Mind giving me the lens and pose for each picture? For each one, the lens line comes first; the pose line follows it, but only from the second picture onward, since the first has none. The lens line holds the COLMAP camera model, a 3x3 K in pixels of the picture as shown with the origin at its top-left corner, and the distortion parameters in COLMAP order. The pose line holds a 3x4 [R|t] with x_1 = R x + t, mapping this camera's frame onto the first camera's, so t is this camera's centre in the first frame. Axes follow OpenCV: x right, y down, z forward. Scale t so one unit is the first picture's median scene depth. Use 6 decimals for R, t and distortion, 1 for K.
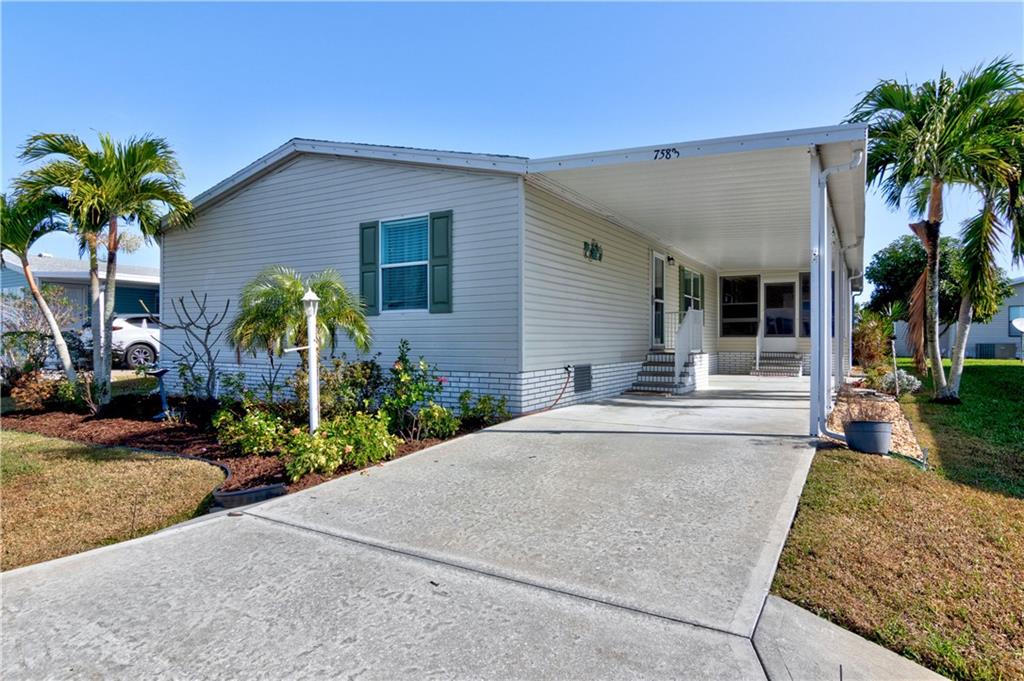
lens RADIAL K [[572.3, 0, 521.5], [0, 572.3, 336.1], [0, 0, 1]] dist [-0.003125, 0.005174]
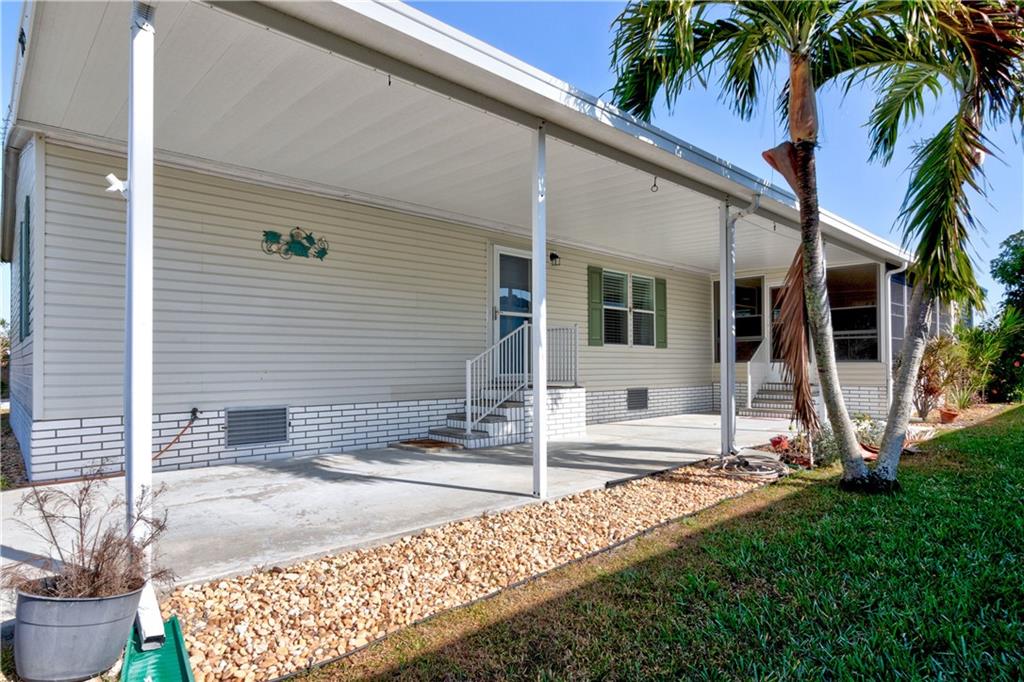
lens RADIAL K [[572.3, 0, 511.5], [0, 572.3, 359.8], [0, 0, 1]] dist [-0.003125, 0.005174]
pose [[0.956707, -0.009106, -0.290909, 0.647315], [0.008434, 0.999958, -0.003563, -0.002234], [0.290929, 0.000956, 0.956744, 0.448340]]
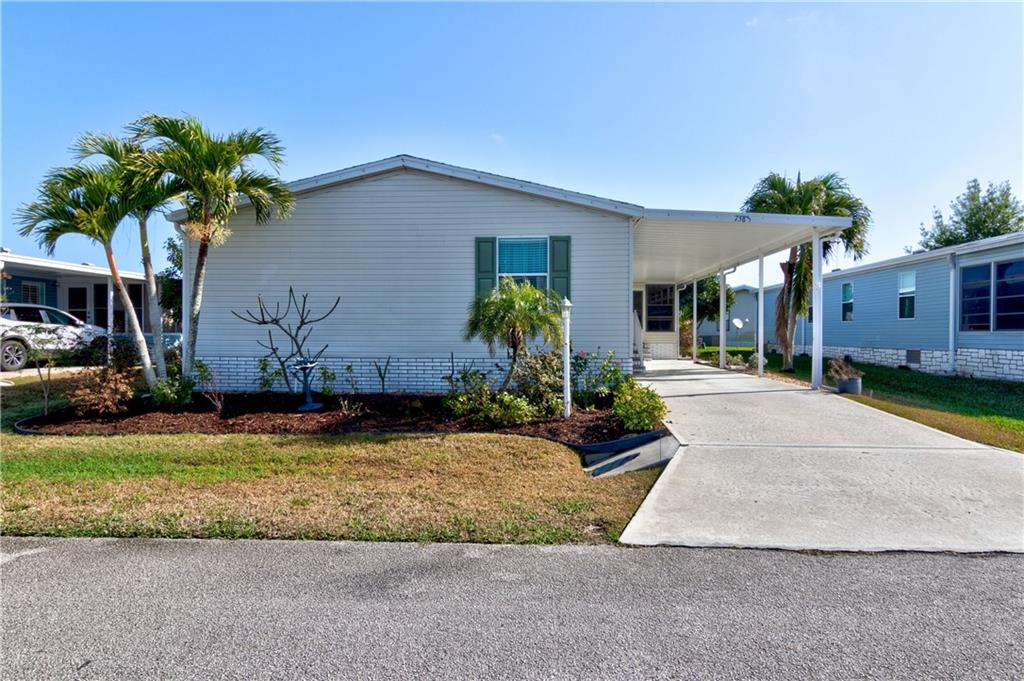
lens RADIAL K [[572.3, 0, 512.1], [0, 572.3, 343.6], [0, 0, 1]] dist [-0.003125, 0.005174]
pose [[0.895214, -0.008832, 0.445549, -0.749478], [-0.002546, 0.999686, 0.024931, -0.004807], [-0.445629, -0.023453, 0.894911, -0.111078]]
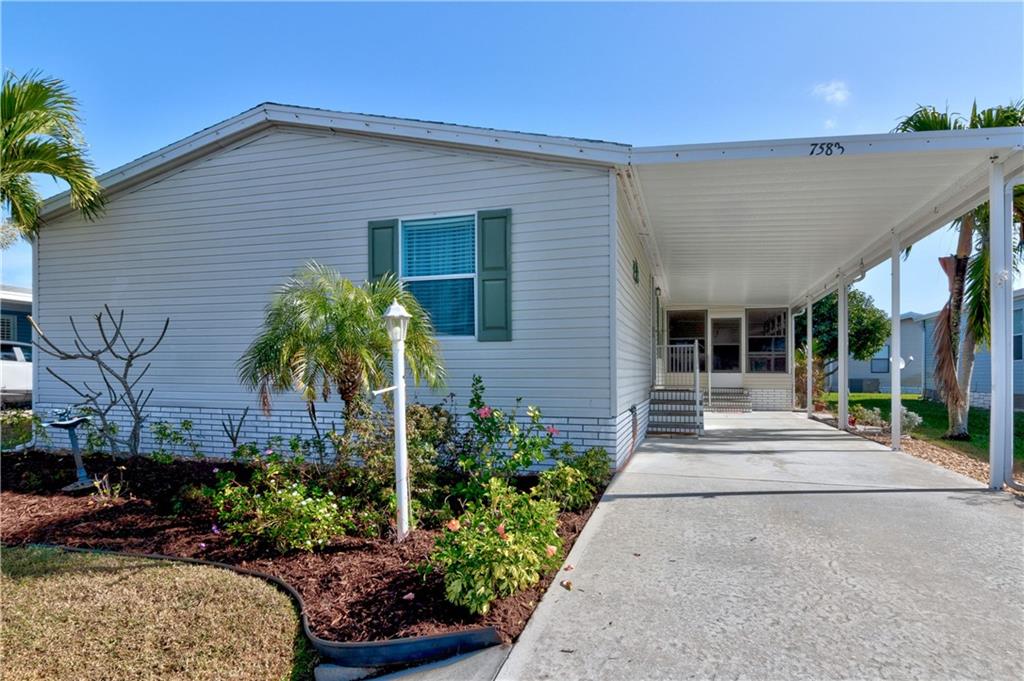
lens RADIAL K [[572.3, 0, 517.2], [0, 572.3, 378.4], [0, 0, 1]] dist [-0.003125, 0.005174]
pose [[0.975565, 0.001041, 0.219708, -0.256523], [-0.004074, 0.999903, 0.013356, -0.000345], [-0.219673, -0.013925, 0.975474, 0.214144]]
